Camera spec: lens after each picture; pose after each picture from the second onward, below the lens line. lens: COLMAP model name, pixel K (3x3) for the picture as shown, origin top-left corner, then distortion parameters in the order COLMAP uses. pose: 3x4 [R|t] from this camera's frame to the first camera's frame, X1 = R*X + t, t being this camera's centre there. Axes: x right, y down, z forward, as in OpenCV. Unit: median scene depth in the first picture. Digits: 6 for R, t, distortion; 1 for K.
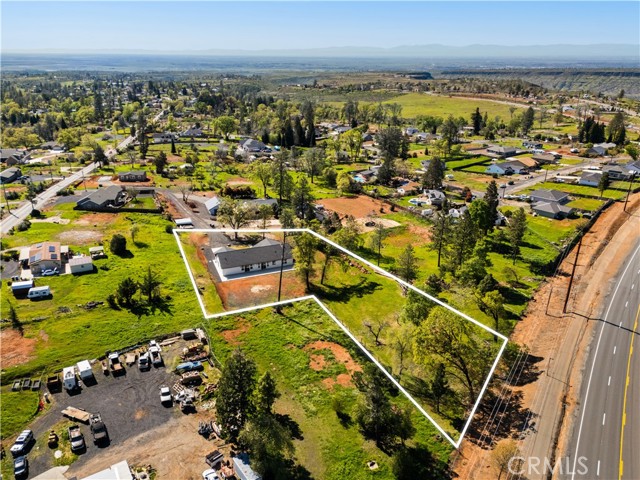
lens RADIAL K [[478.3, 0, 320.0], [0, 478.3, 240.0], [0, 0, 1]] dist [0.072188, -0.073061]
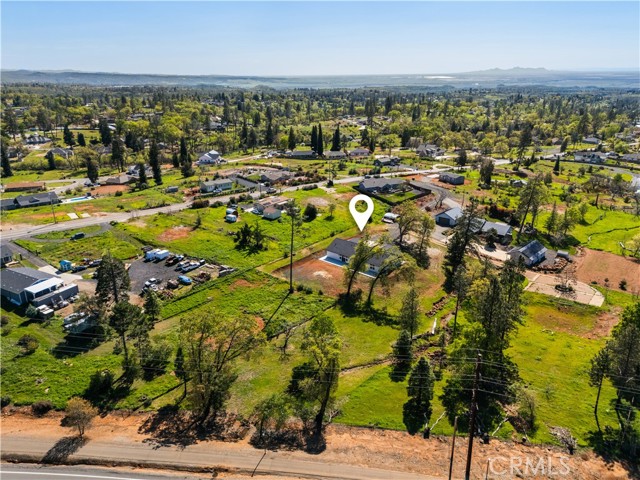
lens RADIAL K [[478.3, 0, 320.0], [0, 478.3, 240.0], [0, 0, 1]] dist [0.072188, -0.073061]
pose [[0.429948, 0.294677, -0.853411, 0.776378], [-0.313449, 0.935162, 0.164990, -0.148644], [0.846696, 0.196564, 0.494437, 0.443228]]
